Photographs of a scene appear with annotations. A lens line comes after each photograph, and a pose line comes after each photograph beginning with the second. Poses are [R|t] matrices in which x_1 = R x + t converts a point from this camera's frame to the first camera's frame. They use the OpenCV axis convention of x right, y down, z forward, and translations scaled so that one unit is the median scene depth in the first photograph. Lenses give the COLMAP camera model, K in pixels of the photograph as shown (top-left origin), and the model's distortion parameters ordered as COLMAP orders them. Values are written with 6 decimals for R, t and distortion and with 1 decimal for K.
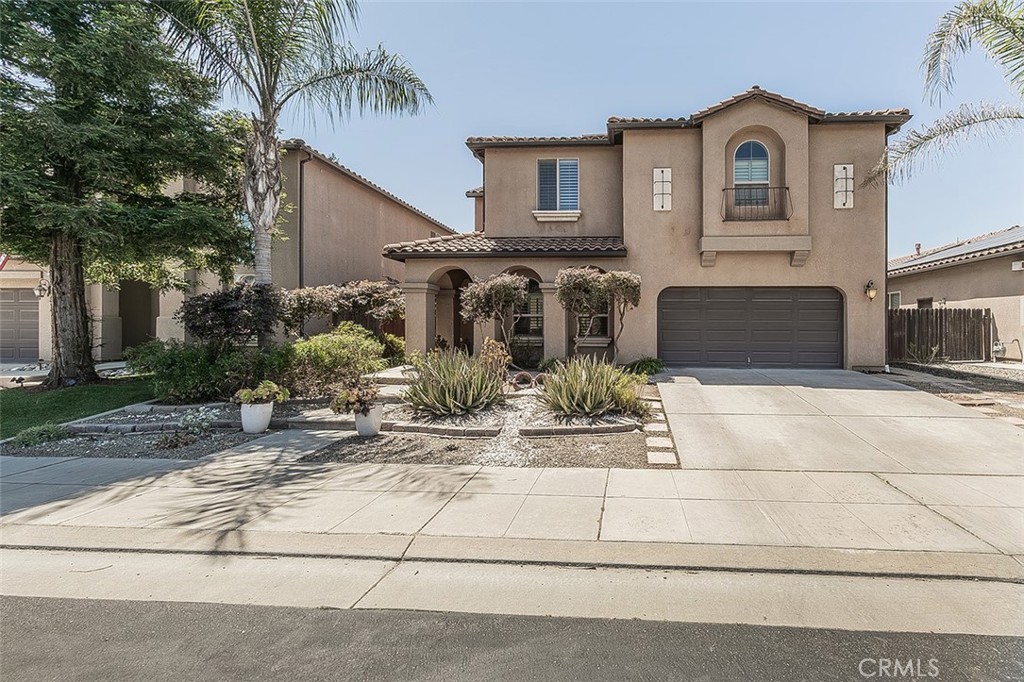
lens RADIAL K [[453.6, 0, 513.0], [0, 453.6, 337.2], [0, 0, 1]] dist [0.007853, 0.000163]
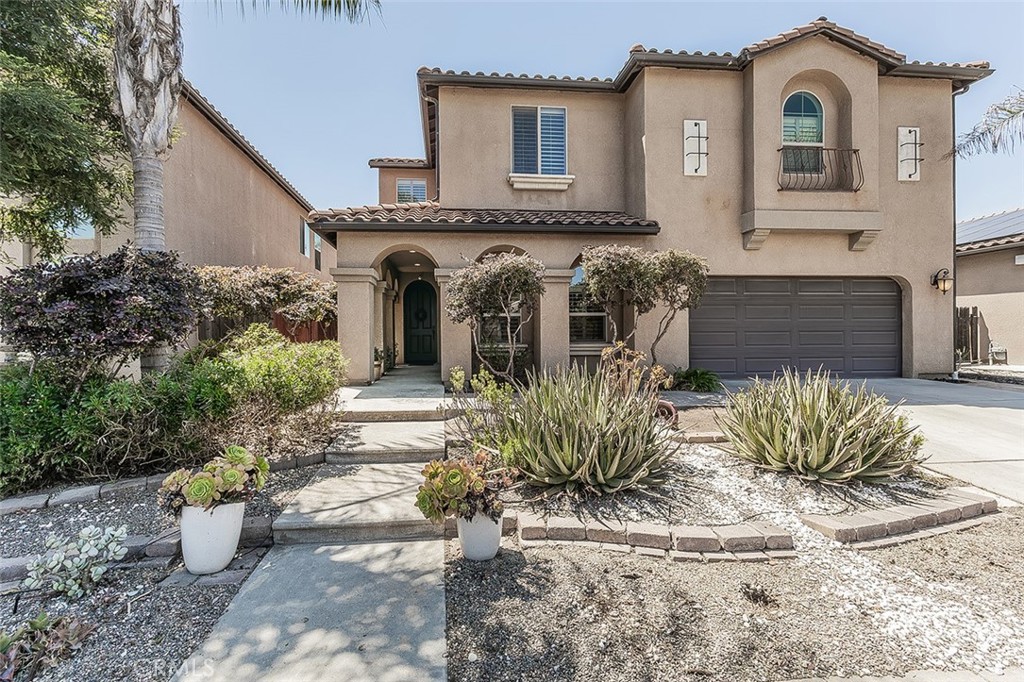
lens RADIAL K [[538.9, 0, 511.7], [0, 538.9, 342.0], [0, 0, 1]] dist [0.007730, -0.001134]
pose [[0.982320, -0.013674, 0.186711, -0.151457], [0.014664, 0.999885, -0.003923, -0.000652], [-0.186636, 0.006591, 0.982407, 0.173578]]
